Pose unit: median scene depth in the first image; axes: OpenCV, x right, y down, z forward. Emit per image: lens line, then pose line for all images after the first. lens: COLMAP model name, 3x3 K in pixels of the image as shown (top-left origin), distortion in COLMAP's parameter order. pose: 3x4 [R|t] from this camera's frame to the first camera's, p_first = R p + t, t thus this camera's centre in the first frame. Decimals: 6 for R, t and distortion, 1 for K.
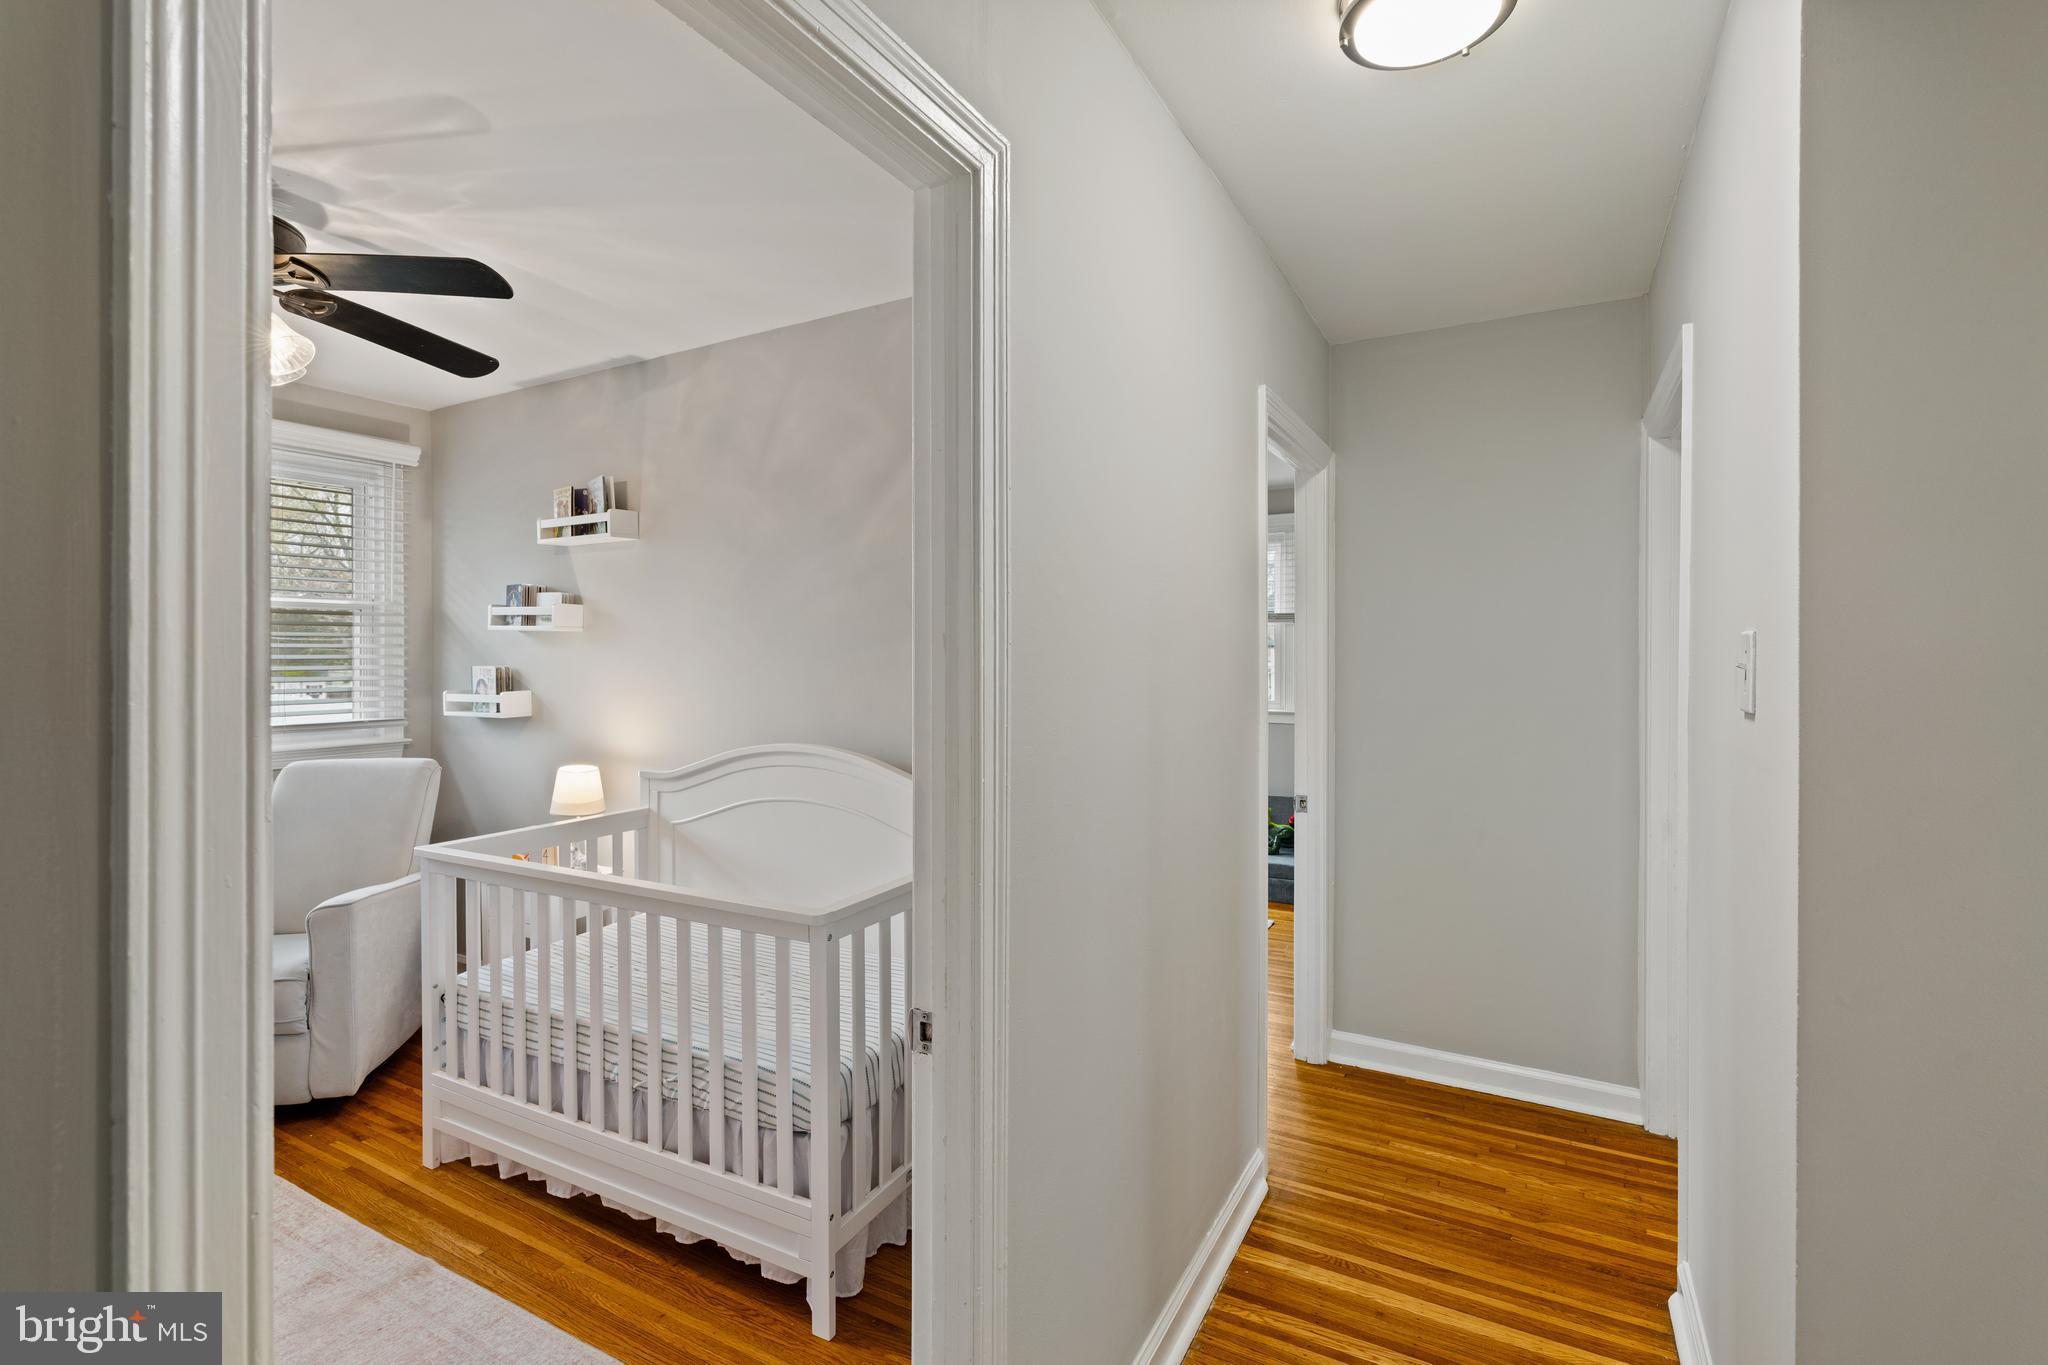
lens RADIAL K [[938.9, 0, 1015.3], [0, 938.9, 651.3], [0, 0, 1]] dist [-0.003259, 0.000229]
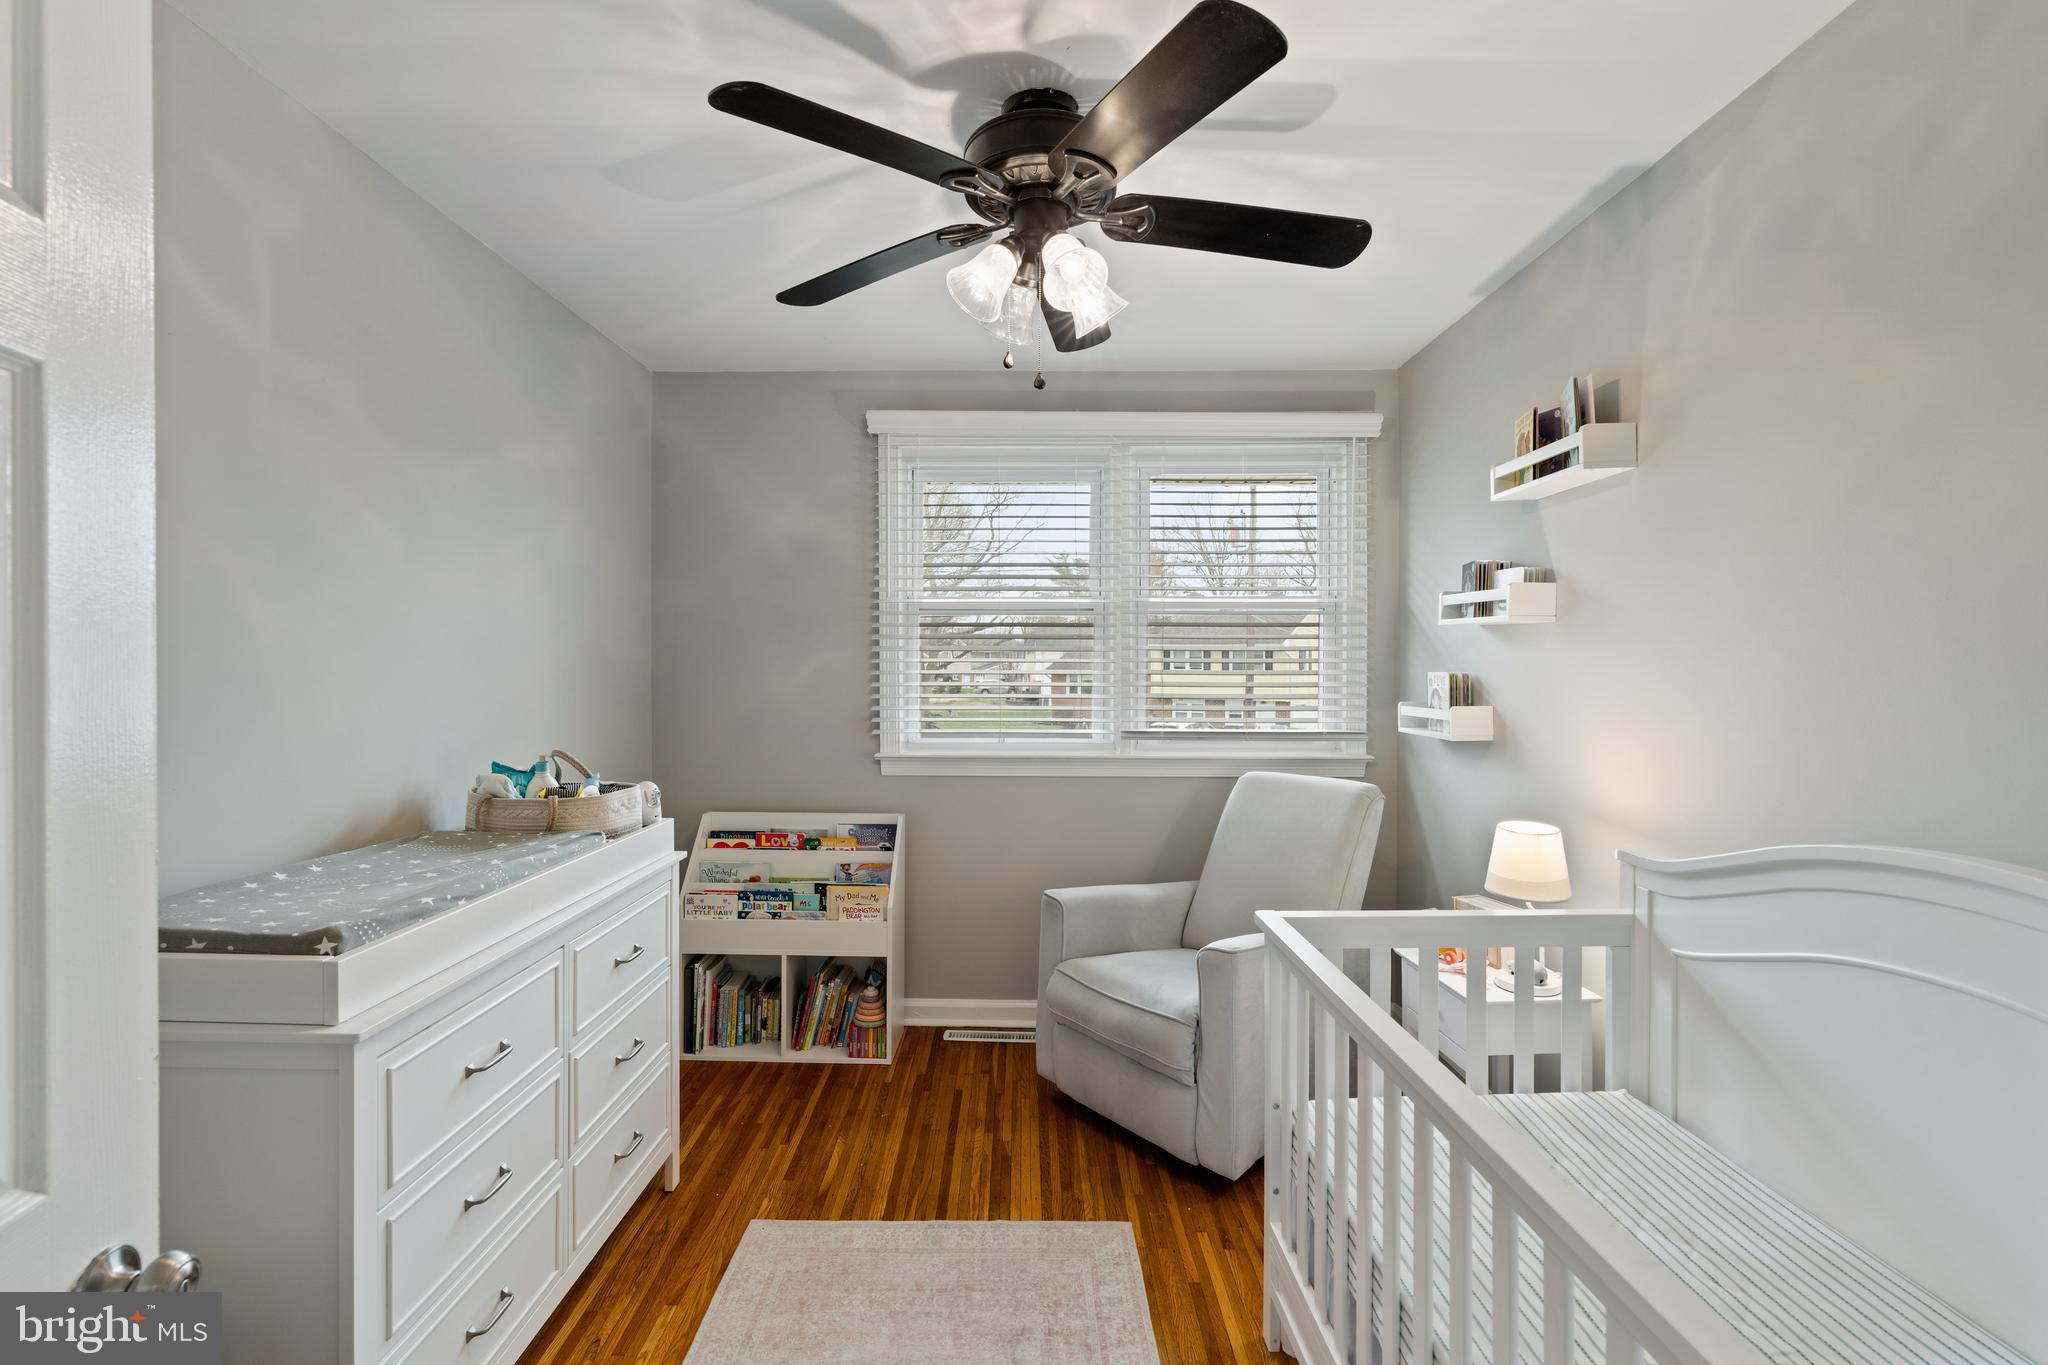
lens RADIAL K [[933.0, 0, 1014.6], [0, 933.0, 670.5], [0, 0, 1]] dist [-0.004551, 0.002685]
pose [[0.474091, 0.008565, -0.880434, -0.057160], [-0.001112, 0.999958, 0.009130, 0.008468], [0.880475, -0.003349, 0.474080, 0.351893]]
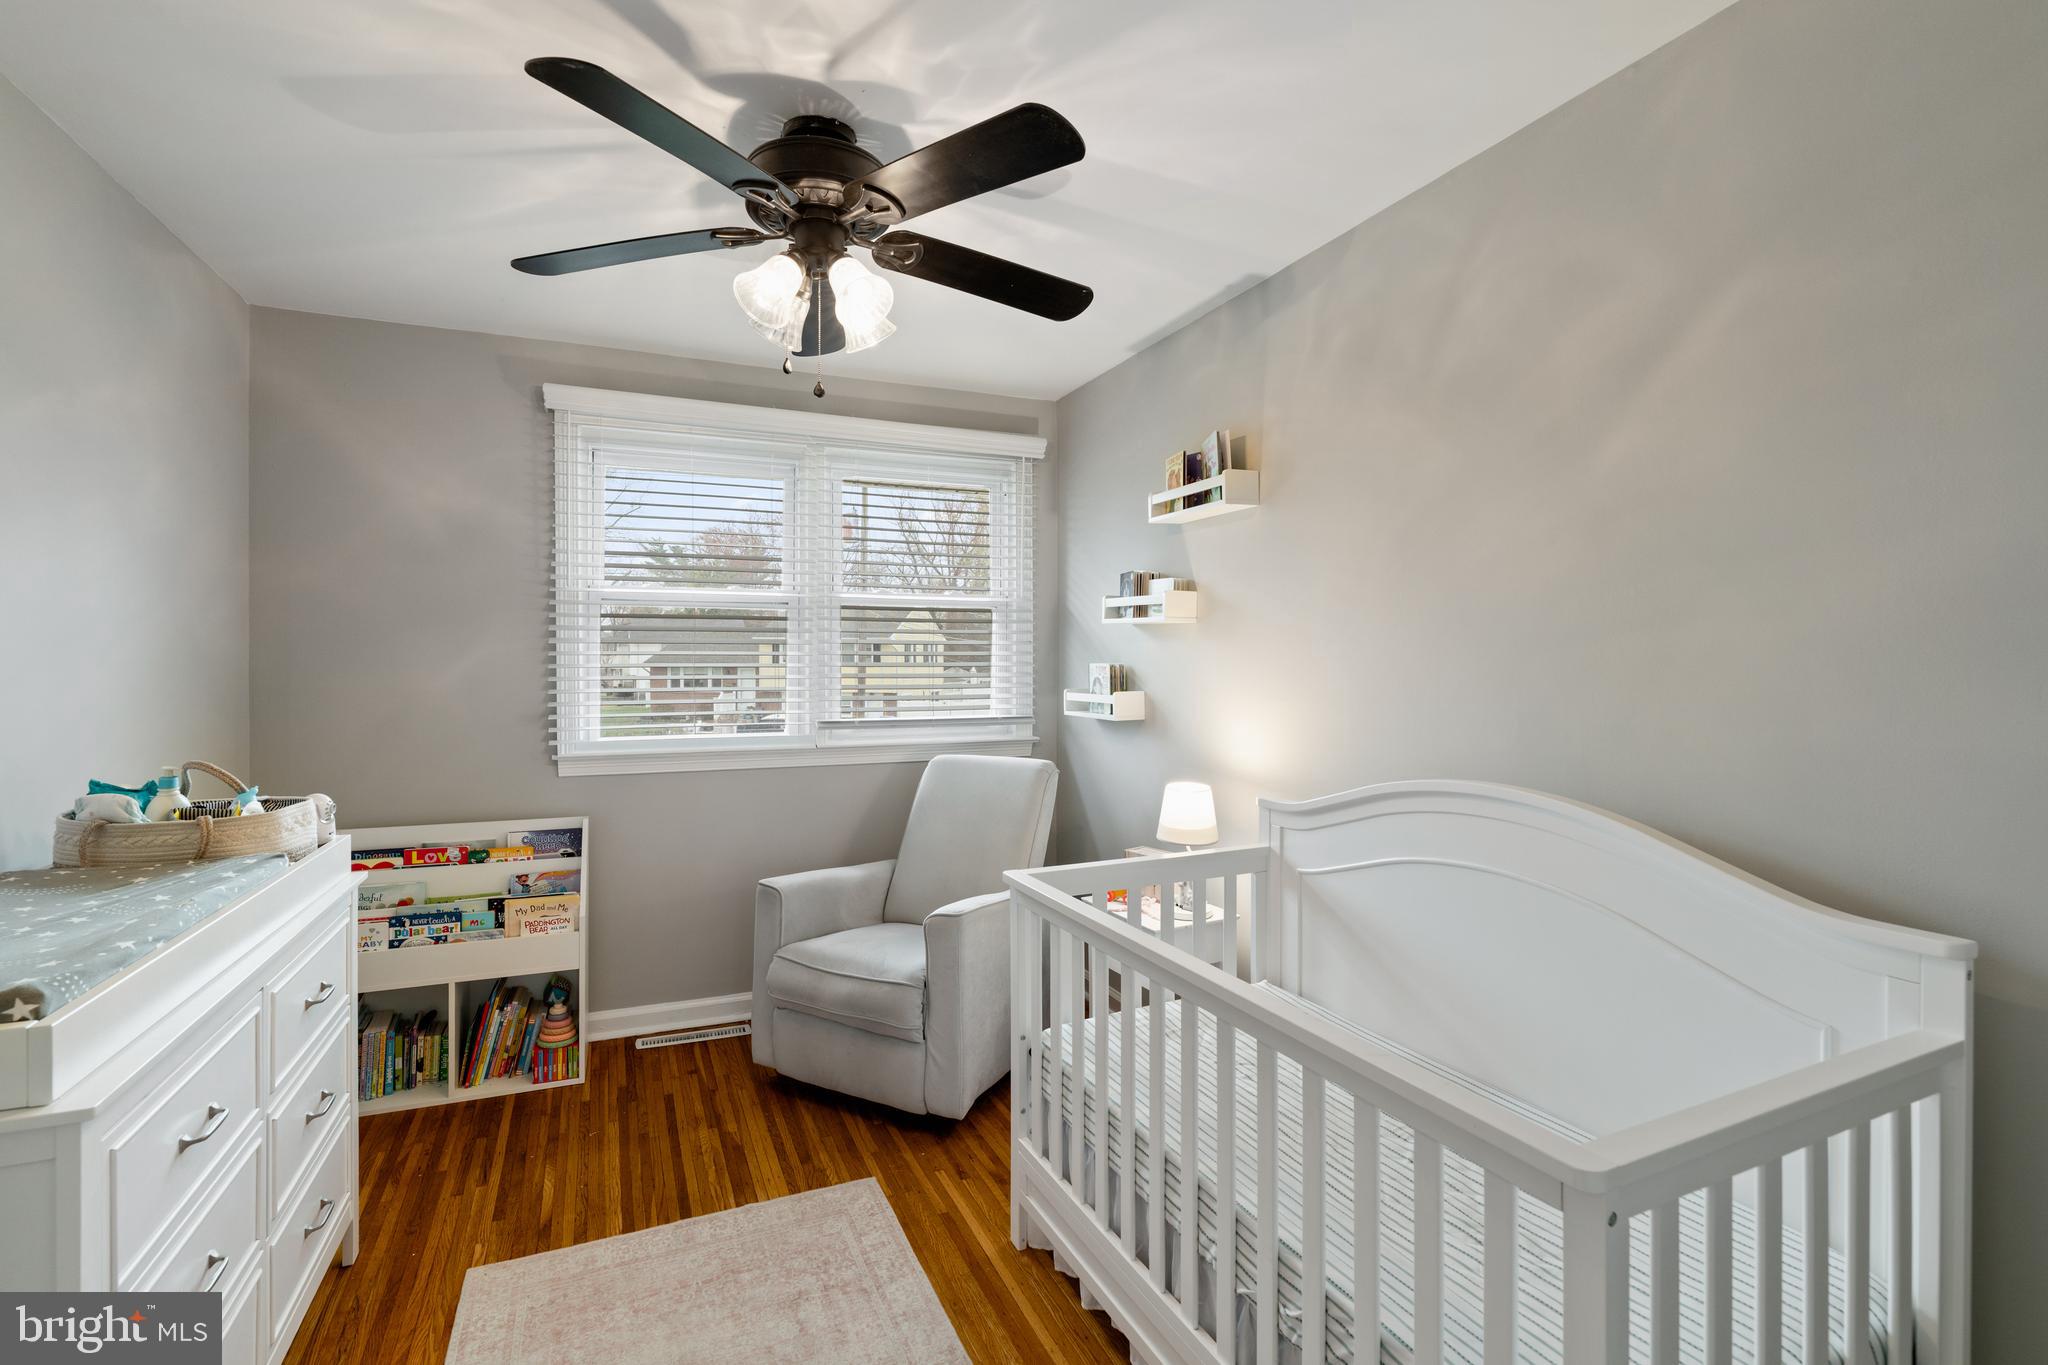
lens RADIAL K [[931.4, 0, 1007.5], [0, 931.4, 660.2], [0, 0, 1]] dist [-0.002679, 0.000411]
pose [[0.790581, 0.004404, -0.612341, -0.084593], [-0.001235, 0.999984, 0.005598, 0.008433], [0.612356, -0.003669, 0.790574, 0.240669]]
